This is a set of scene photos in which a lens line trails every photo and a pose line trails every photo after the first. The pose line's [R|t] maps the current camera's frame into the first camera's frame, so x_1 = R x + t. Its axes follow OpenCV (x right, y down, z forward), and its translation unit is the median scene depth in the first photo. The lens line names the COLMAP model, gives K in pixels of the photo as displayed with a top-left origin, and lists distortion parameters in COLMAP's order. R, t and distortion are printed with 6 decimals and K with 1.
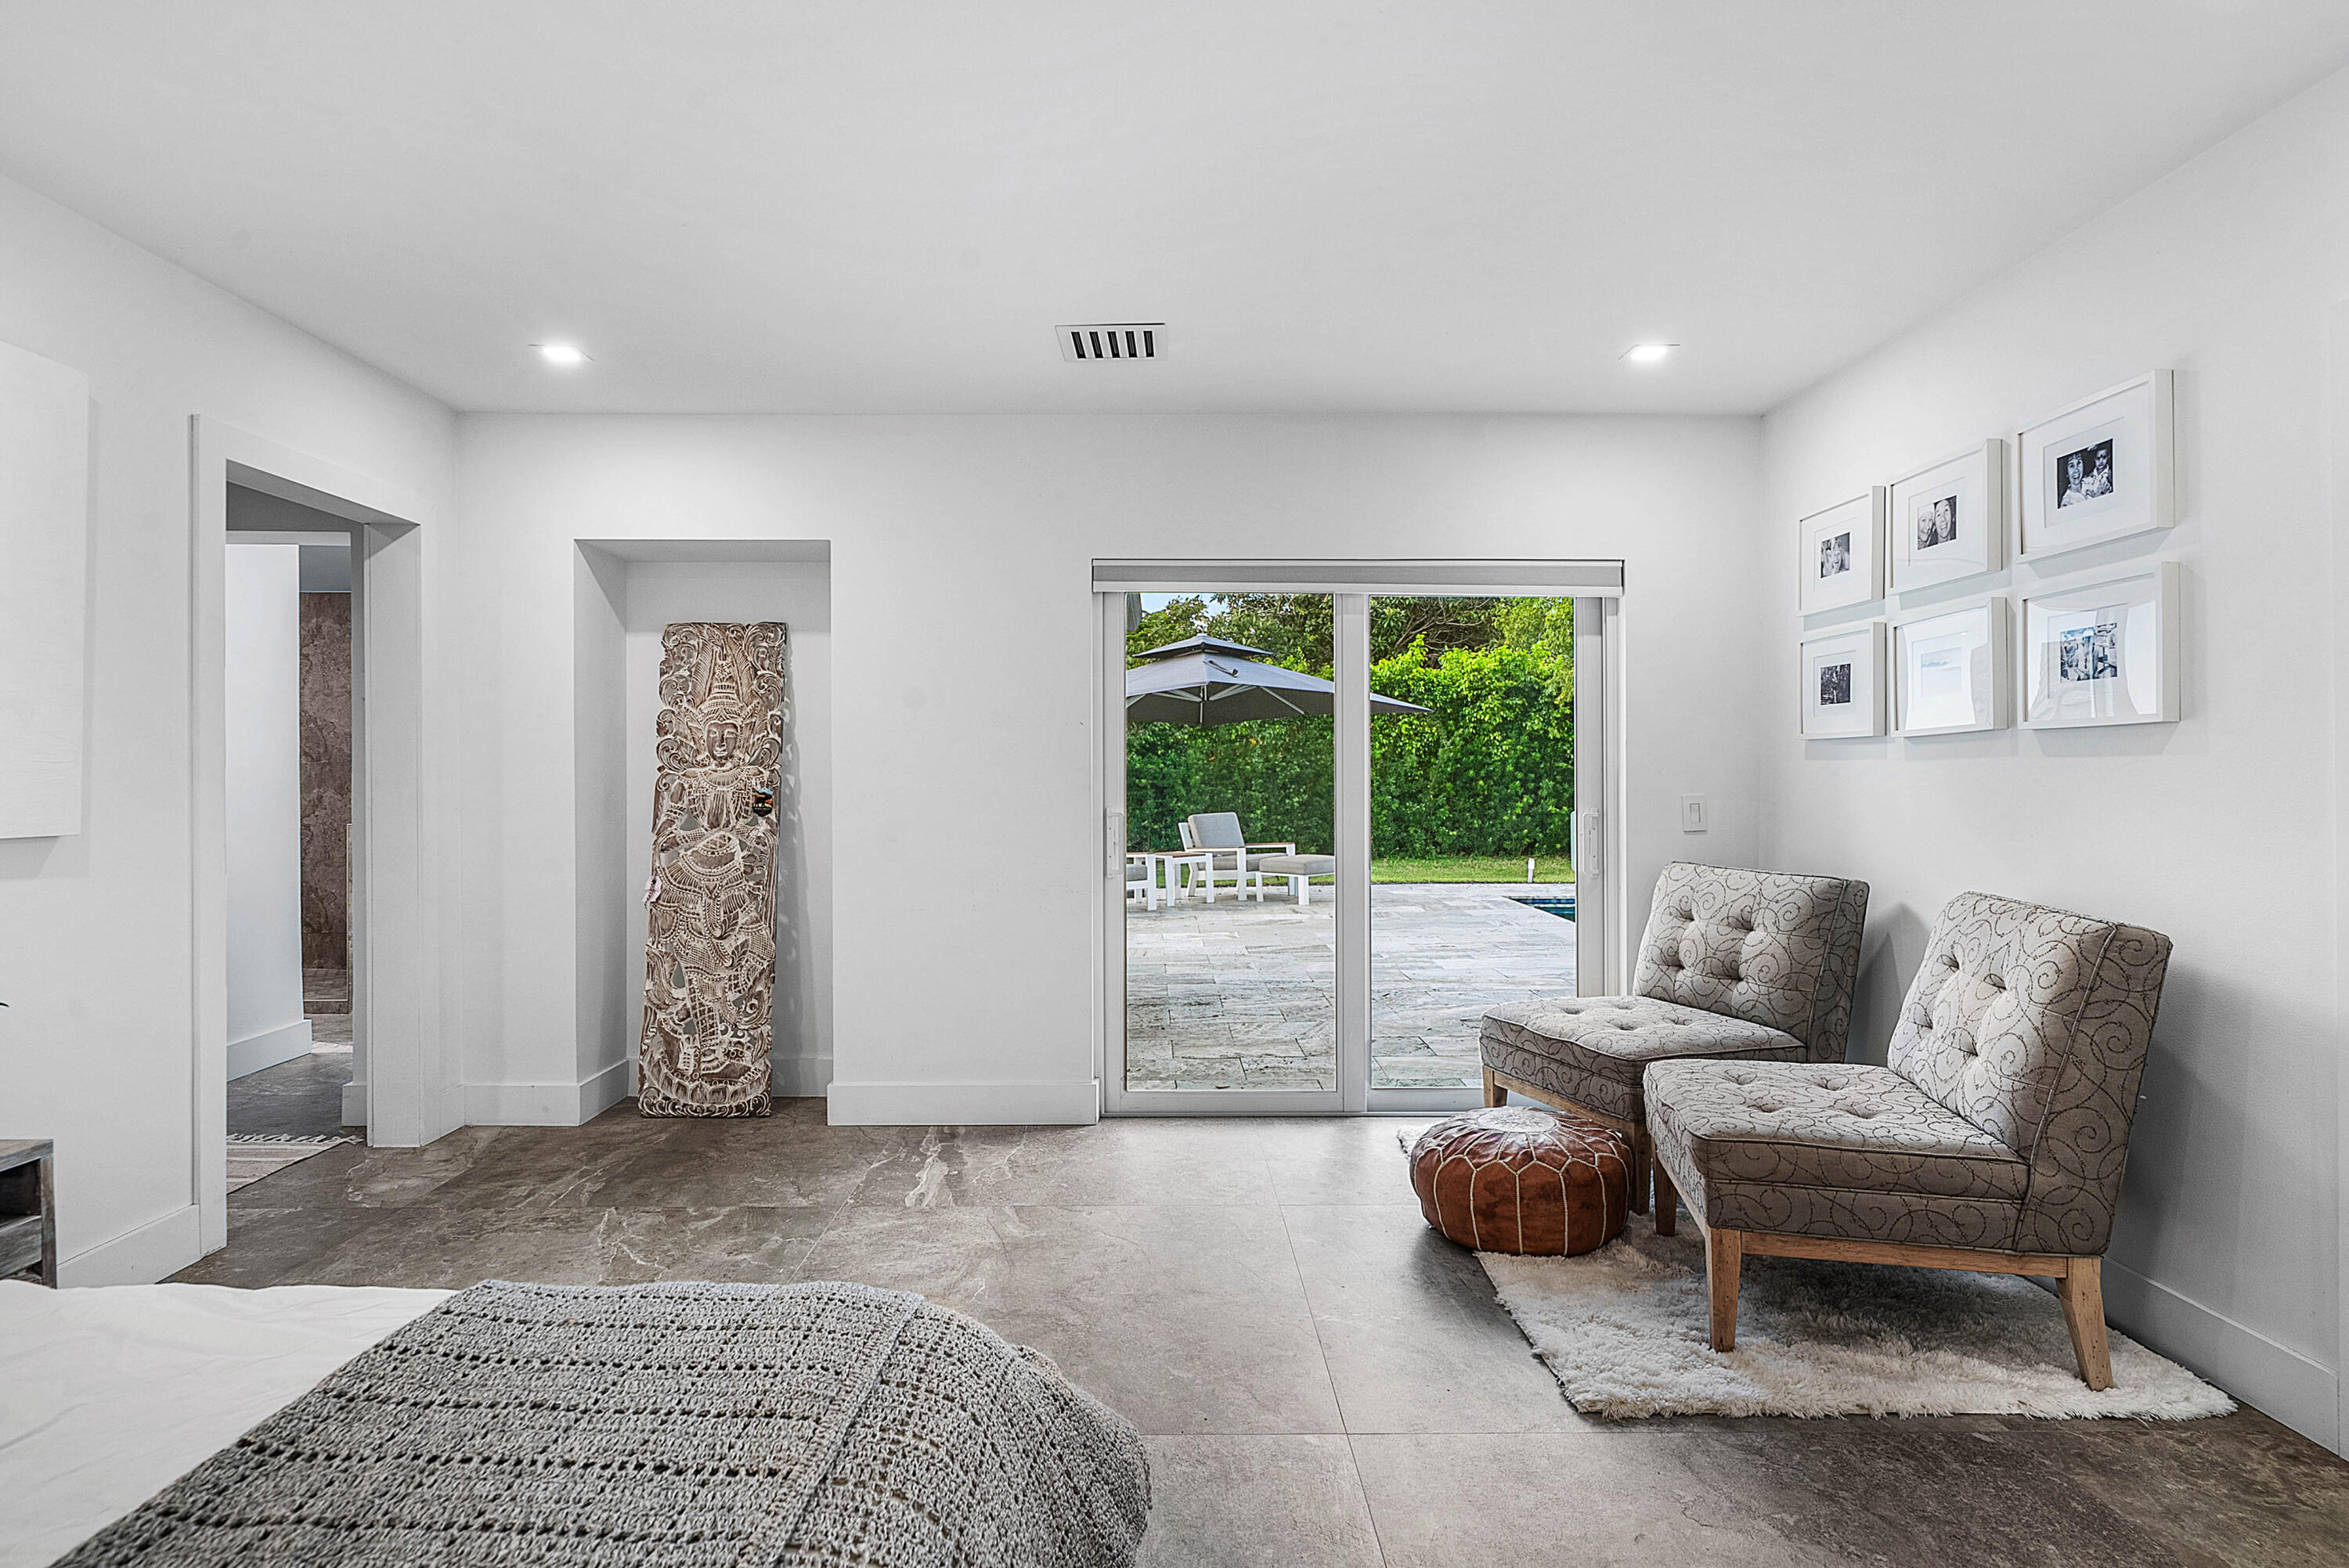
lens RADIAL K [[1246.8, 0, 1172.3], [0, 1246.8, 781.5], [0, 0, 1]] dist [0.000073, 0.000089]
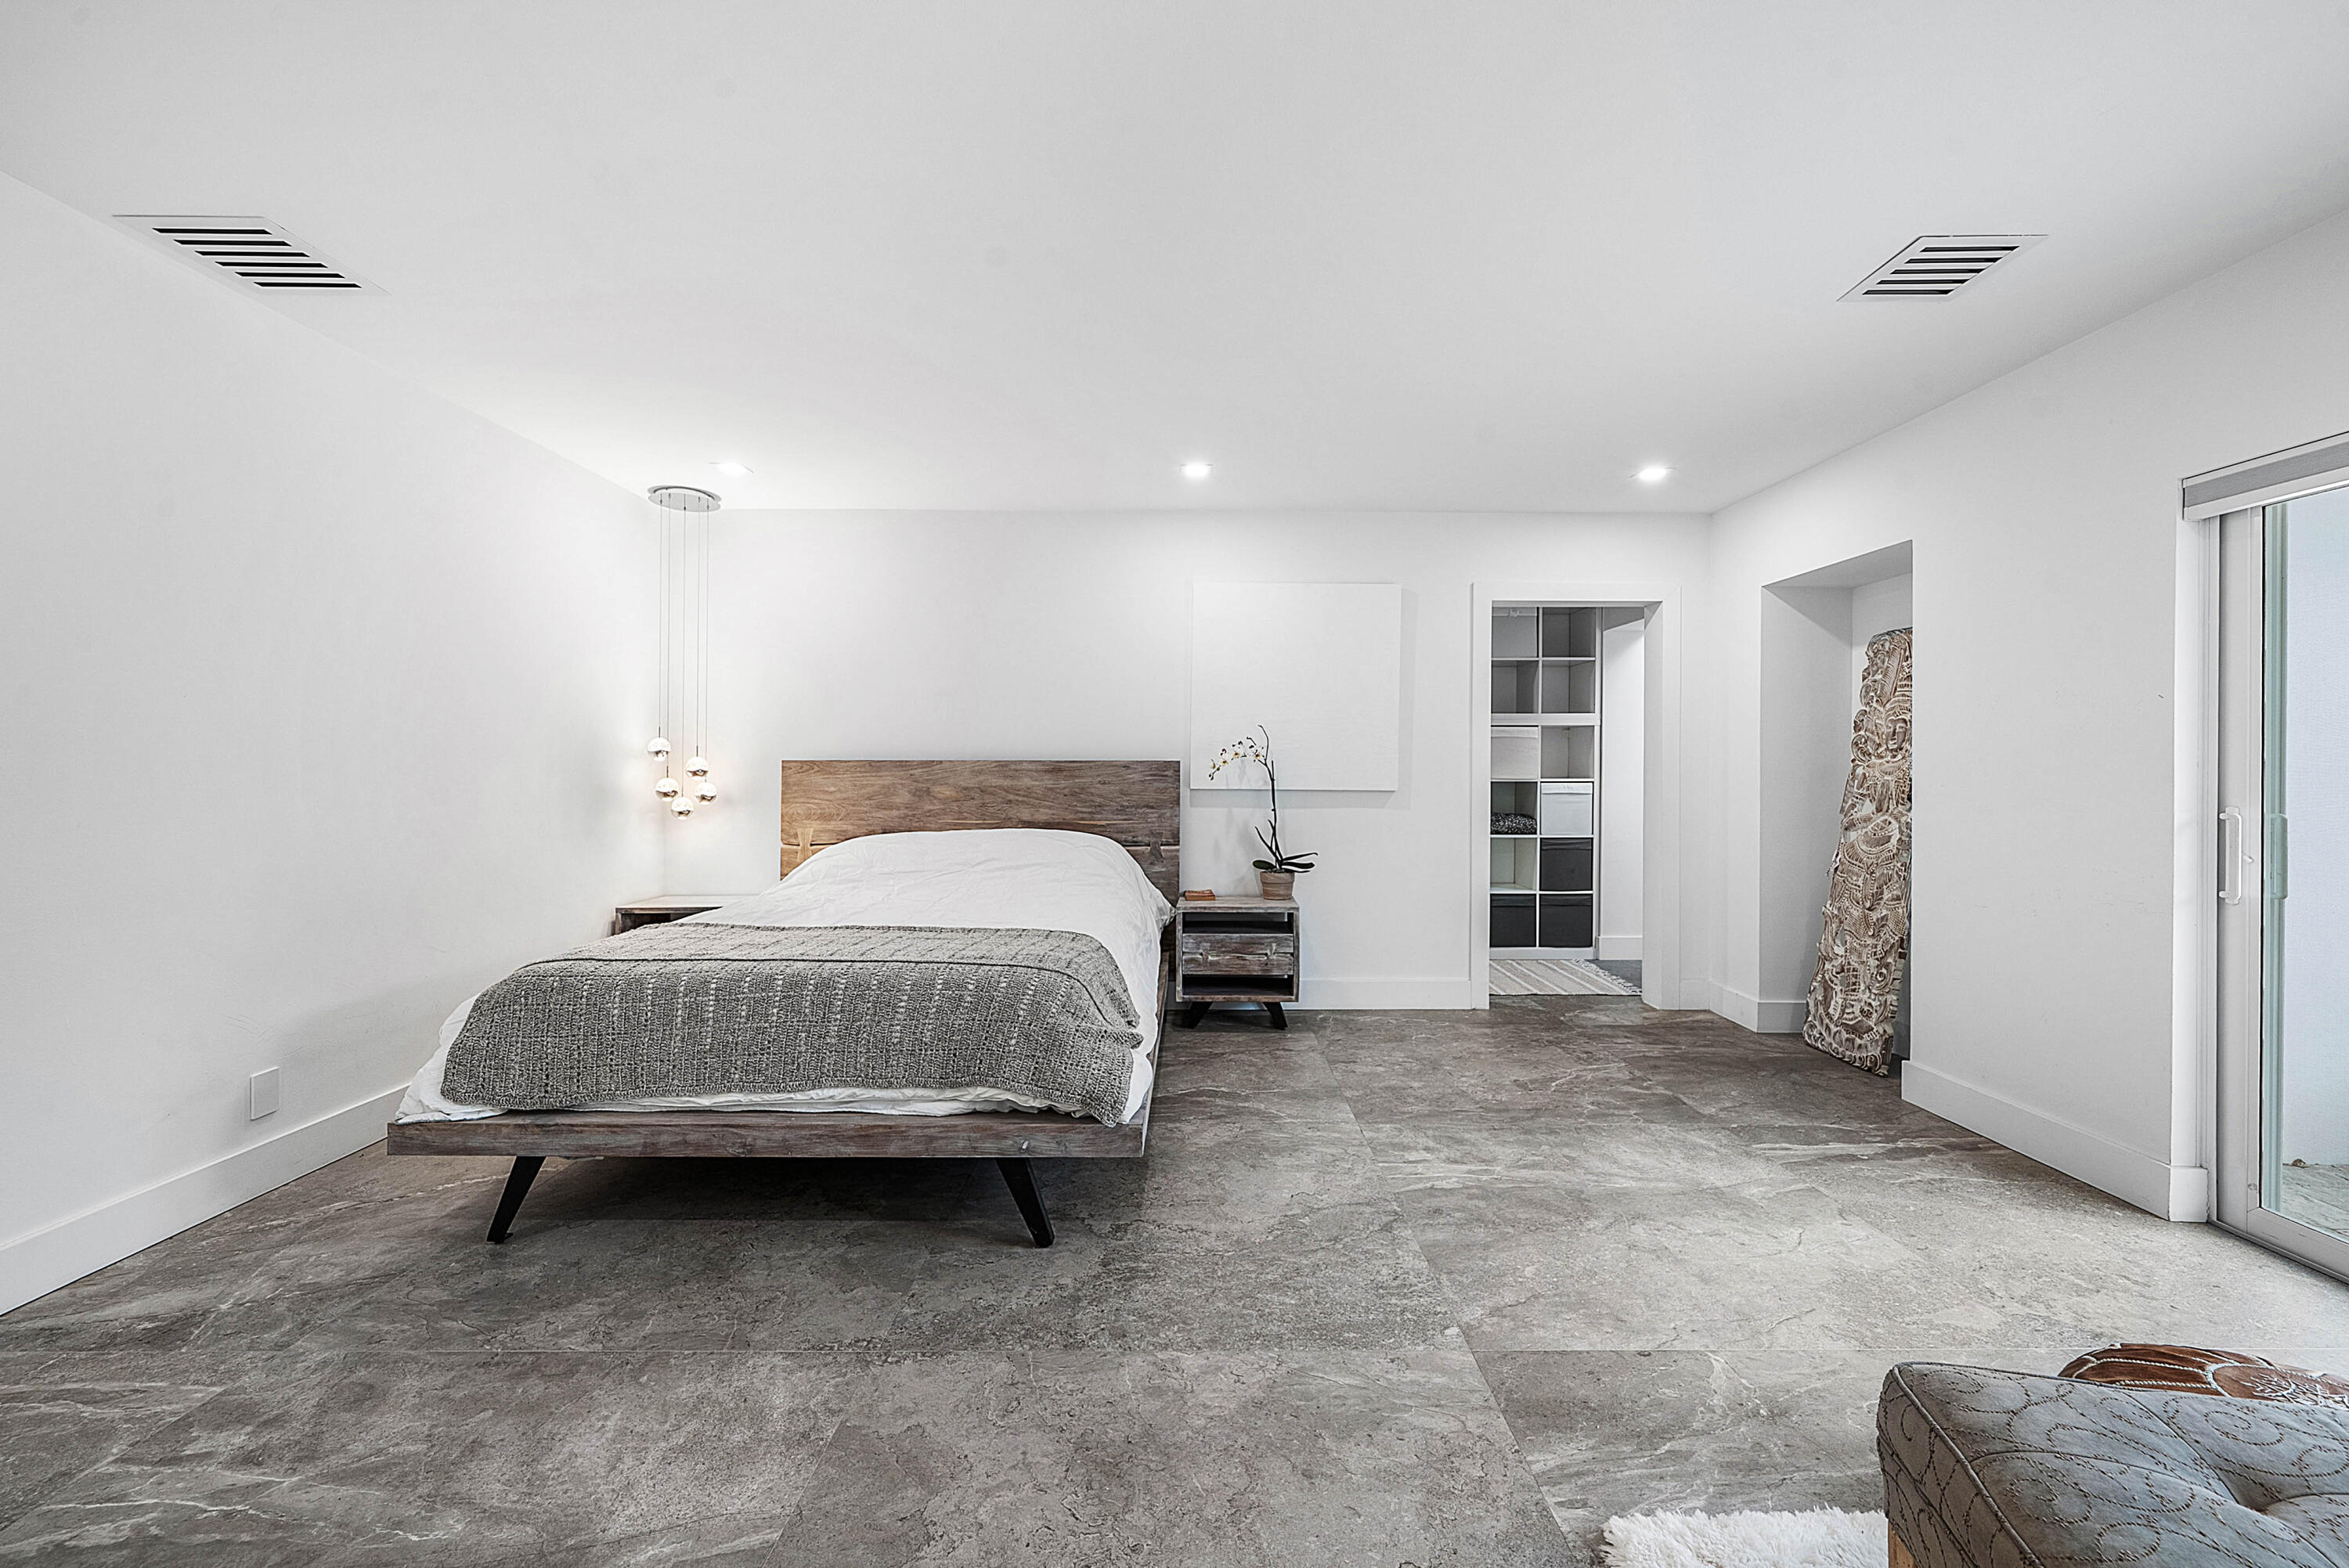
lens RADIAL K [[929.8, 0, 1175.8], [0, 929.8, 767.8], [0, 0, 1]] dist [0.002794, -0.000488]
pose [[-0.009901, -0.002522, -0.999948, 0.506928], [-0.011643, 0.999929, -0.002407, 0.006669], [0.999883, 0.011618, -0.009930, 0.389900]]
